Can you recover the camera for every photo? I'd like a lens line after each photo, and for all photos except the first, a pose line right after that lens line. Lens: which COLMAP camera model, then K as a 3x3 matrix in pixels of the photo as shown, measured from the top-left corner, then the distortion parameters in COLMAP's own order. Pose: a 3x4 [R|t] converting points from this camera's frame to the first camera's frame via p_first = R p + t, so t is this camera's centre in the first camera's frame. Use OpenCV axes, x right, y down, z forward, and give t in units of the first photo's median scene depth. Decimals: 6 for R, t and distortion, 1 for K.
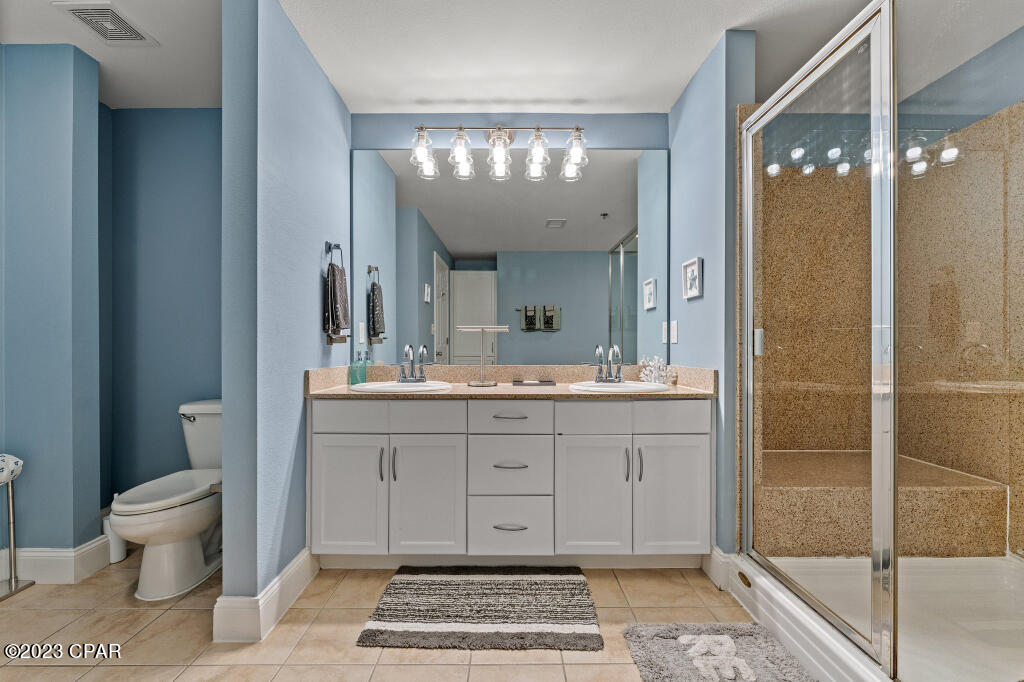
lens RADIAL K [[441.4, 0, 504.5], [0, 441.4, 348.1], [0, 0, 1]] dist [-0.004090, 0.001404]
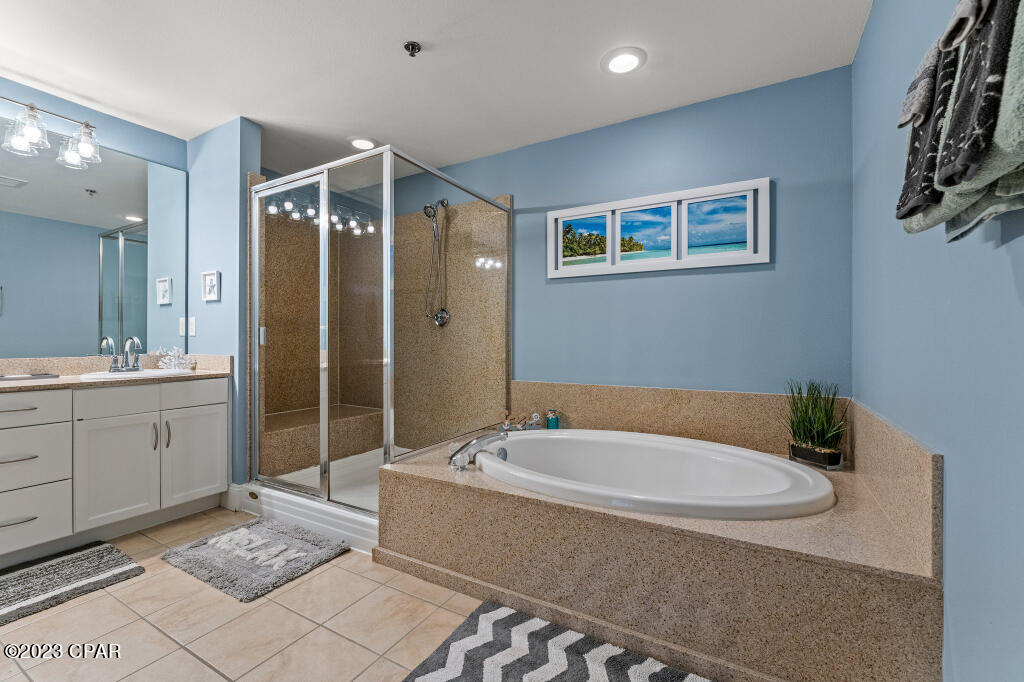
lens RADIAL K [[441.4, 0, 506.8], [0, 441.4, 340.8], [0, 0, 1]] dist [-0.004090, 0.001404]
pose [[0.511110, -0.001059, 0.859515, -0.263698], [-0.002287, 0.999994, 0.002592, -0.002888], [-0.859512, -0.003290, 0.511105, -0.440568]]
